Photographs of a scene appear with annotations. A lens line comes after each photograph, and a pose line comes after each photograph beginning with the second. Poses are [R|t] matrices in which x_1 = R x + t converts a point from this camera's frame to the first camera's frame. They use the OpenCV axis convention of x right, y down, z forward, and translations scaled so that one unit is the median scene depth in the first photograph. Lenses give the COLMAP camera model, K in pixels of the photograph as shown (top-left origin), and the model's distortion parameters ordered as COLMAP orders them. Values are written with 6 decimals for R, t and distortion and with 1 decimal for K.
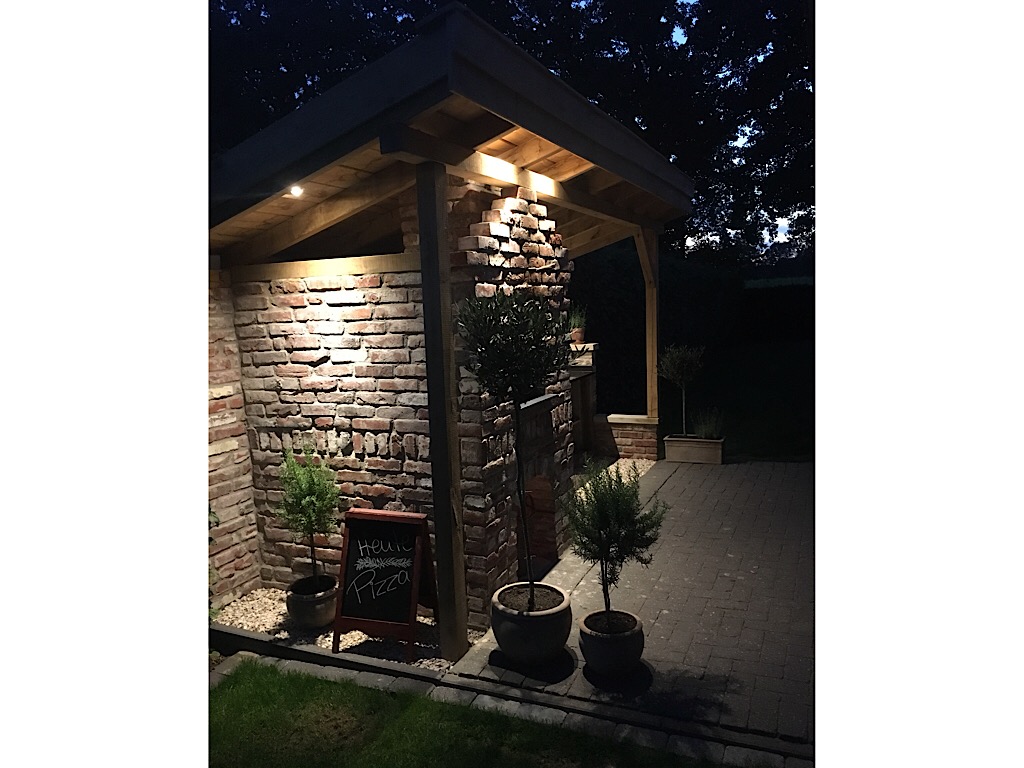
lens RADIAL K [[693.4, 0, 511.9], [0, 693.4, 381.9], [0, 0, 1]] dist [0.051838, -0.002365]
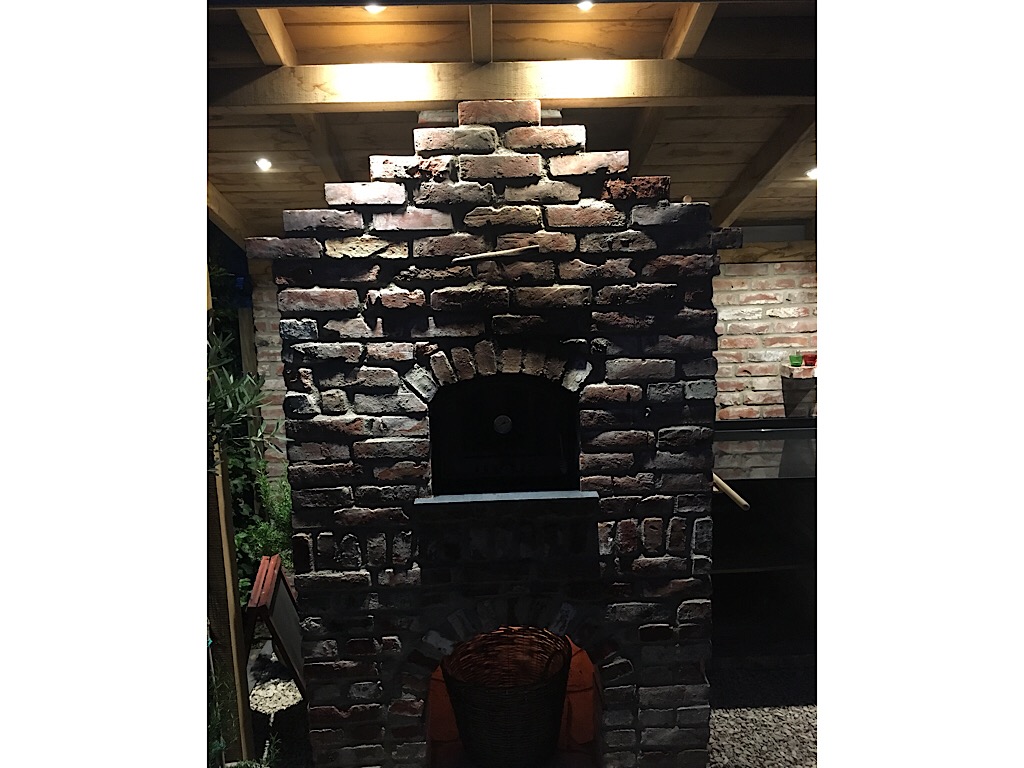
lens RADIAL K [[693.4, 0, 511.9], [0, 693.4, 381.9], [0, 0, 1]] dist [0.051838, -0.002365]
pose [[0.457149, 0.172877, -0.872427, 0.521654], [-0.099024, 0.984722, 0.143241, -0.147543], [0.883860, 0.020909, 0.467283, 0.775892]]
